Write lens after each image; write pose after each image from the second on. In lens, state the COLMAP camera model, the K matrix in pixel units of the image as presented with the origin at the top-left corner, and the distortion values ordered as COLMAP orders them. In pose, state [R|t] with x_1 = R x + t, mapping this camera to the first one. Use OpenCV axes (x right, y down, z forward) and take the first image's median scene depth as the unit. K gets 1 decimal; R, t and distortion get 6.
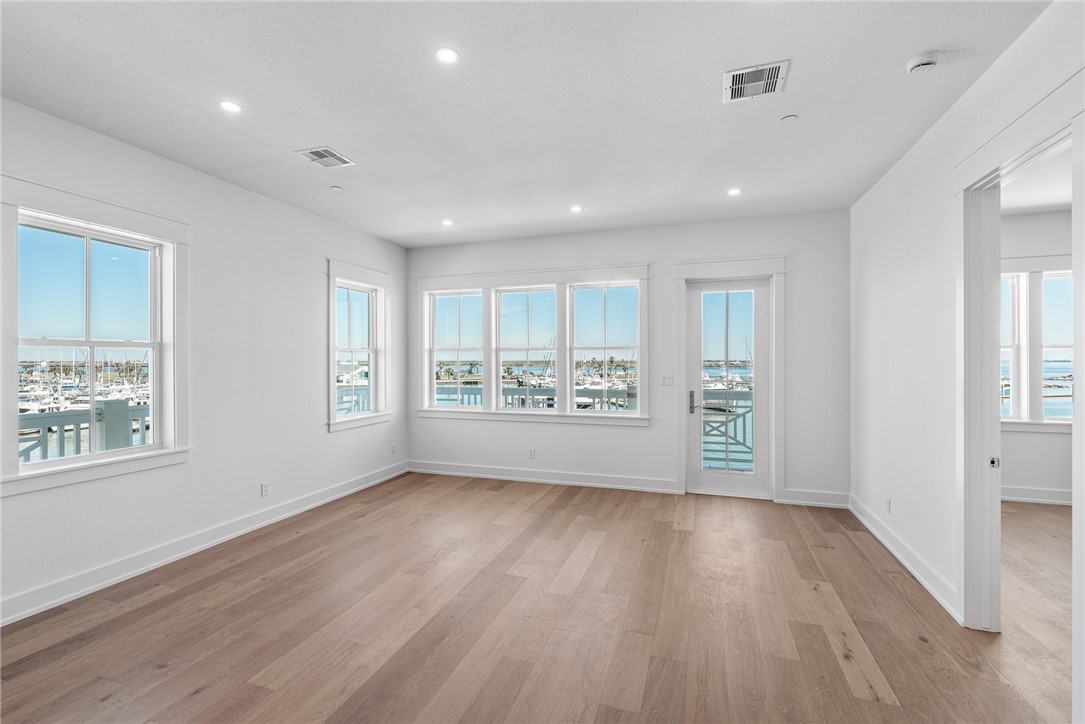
lens RADIAL K [[472.6, 0, 543.7], [0, 472.6, 361.5], [0, 0, 1]] dist [0.000646, -0.000612]
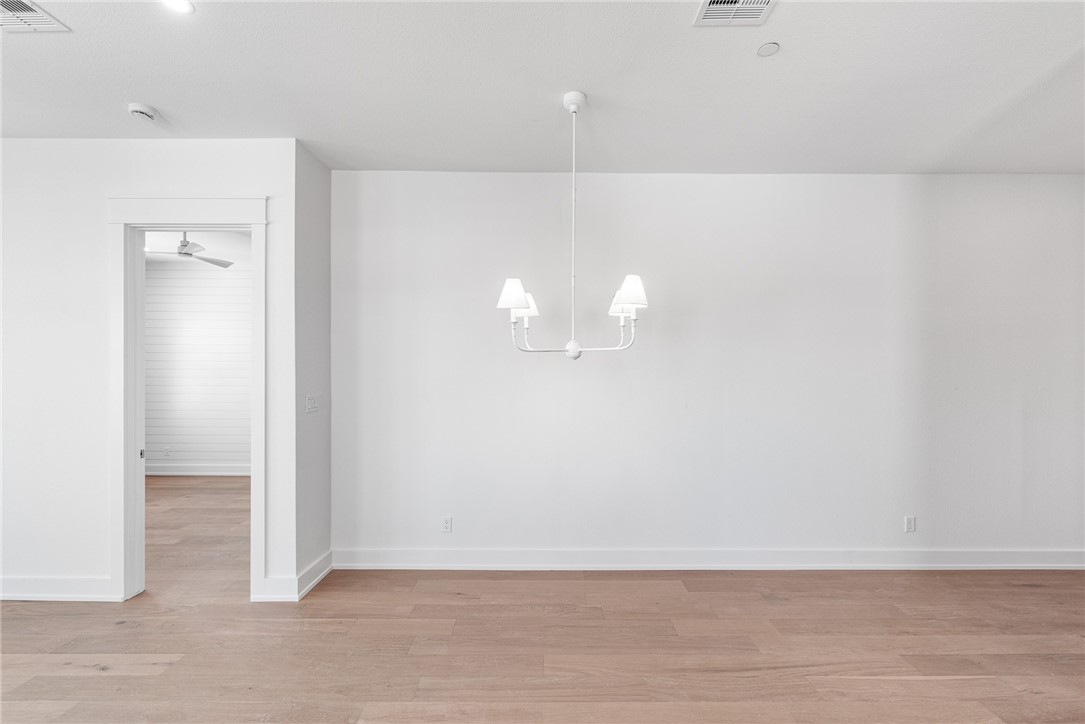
lens RADIAL K [[472.6, 0, 544.6], [0, 472.6, 371.1], [0, 0, 1]] dist [0.000646, -0.000612]
pose [[-0.321305, 0.002141, 0.946973, -0.451286], [0.003459, 0.999993, -0.001087, 0.003028], [-0.946970, 0.002926, -0.321310, 0.333575]]
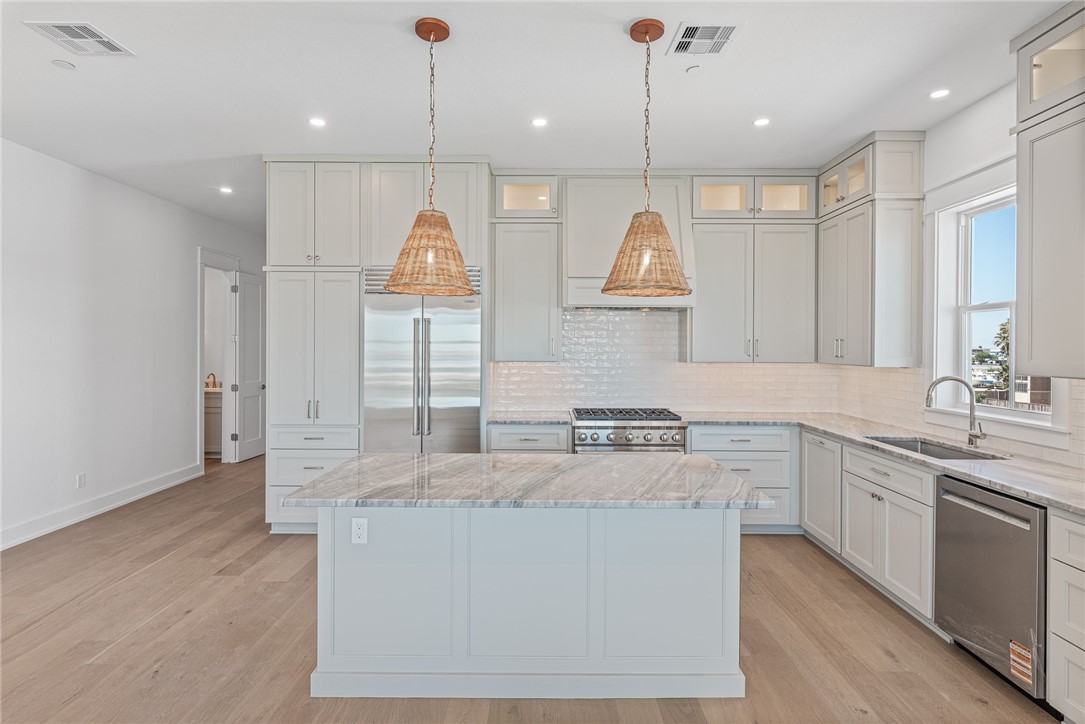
lens RADIAL K [[549.0, 0, 545.4], [0, 549.0, 349.0], [0, 0, 1]] dist [0.001748, -0.000010]
pose [[-0.947919, -0.001280, -0.318508, -0.372686], [-0.004343, 0.999951, 0.008906, -0.001346], [0.318481, 0.009825, -0.947878, 0.940722]]
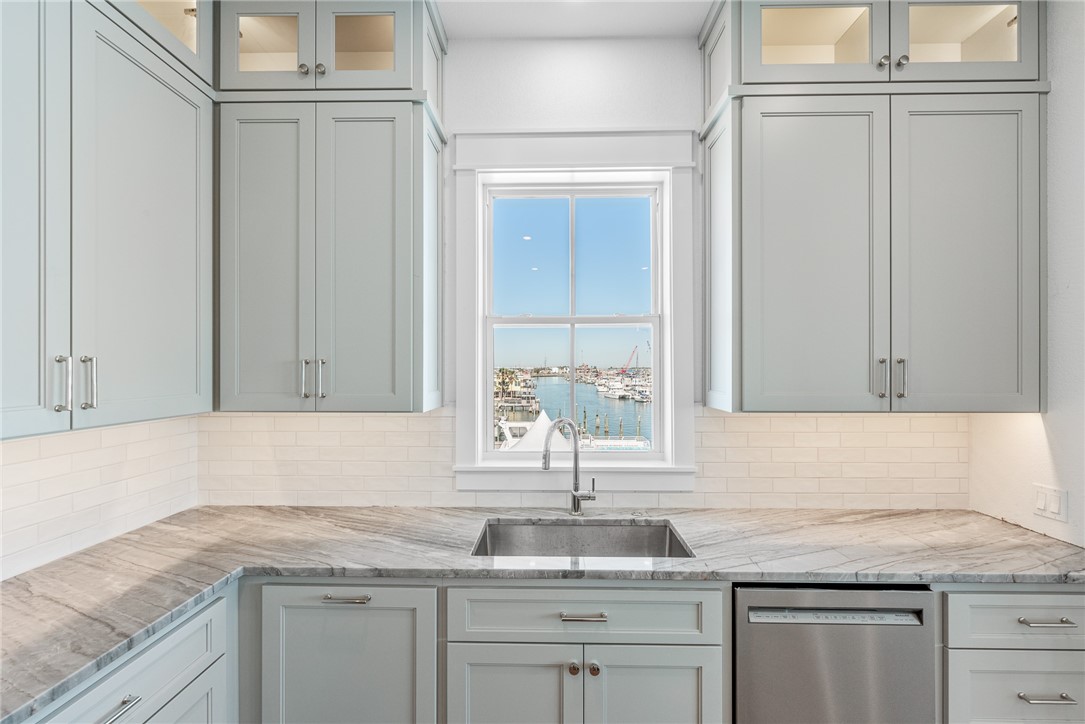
lens RADIAL K [[472.6, 0, 540.9], [0, 472.6, 364.4], [0, 0, 1]] dist [0.000646, -0.000612]
pose [[0.303209, -0.003362, -0.952918, -0.861490], [-0.004787, 0.999976, -0.005051, -0.009230], [0.952912, 0.006094, 0.303185, -0.004504]]
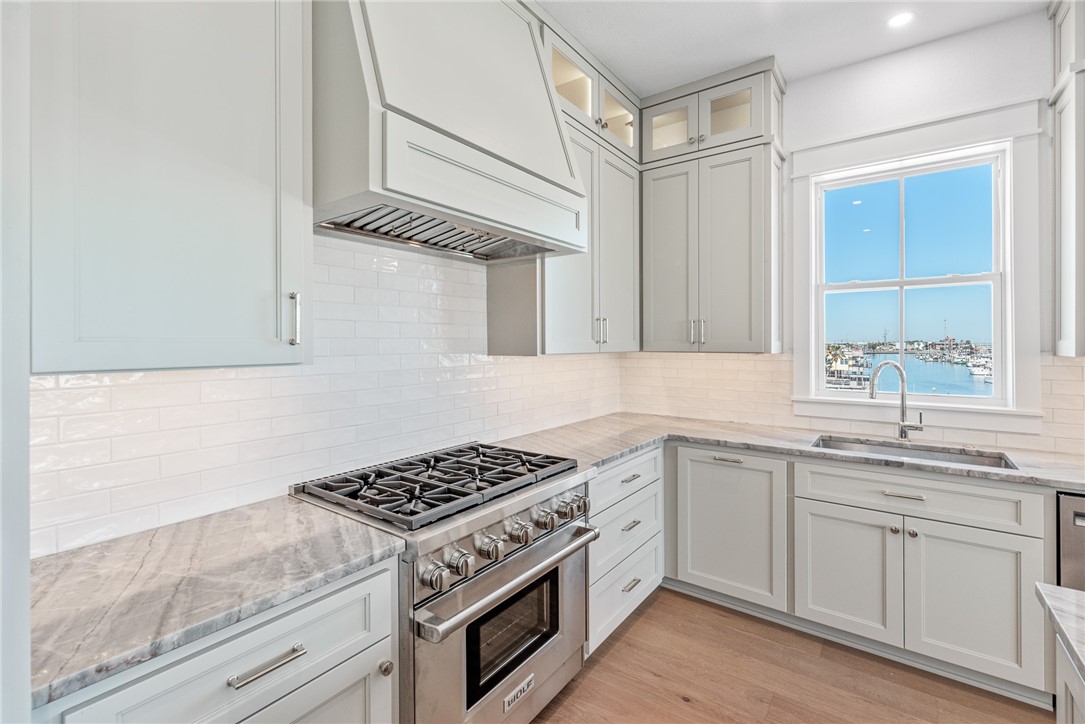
lens RADIAL K [[472.6, 0, 550.3], [0, 472.6, 343.2], [0, 0, 1]] dist [0.000646, -0.000612]
pose [[-0.293531, 0.003064, -0.955945, -0.535392], [-0.002930, 0.999987, 0.004105, 0.025182], [0.955945, 0.004006, -0.293518, -0.094722]]
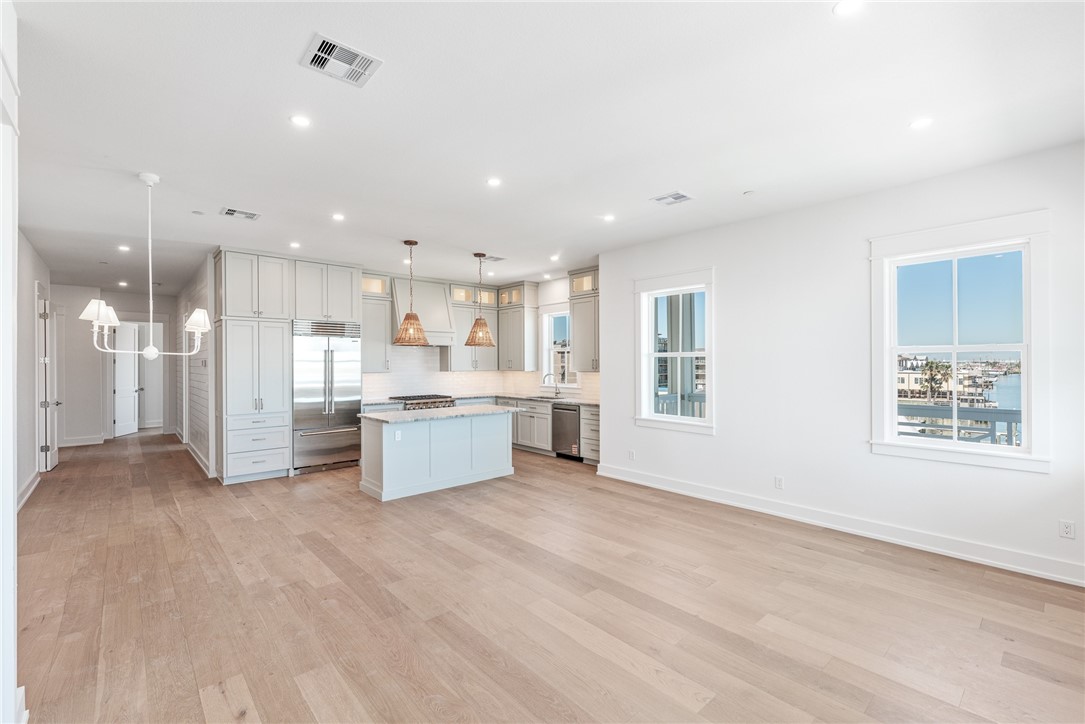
lens RADIAL K [[472.6, 0, 541.7], [0, 472.6, 358.6], [0, 0, 1]] dist [0.000646, -0.000612]
pose [[-0.493863, -0.001933, -0.869537, 0.851039], [0.001266, 0.999995, -0.002942, -0.017506], [0.869539, -0.002554, -0.493858, 1.441416]]
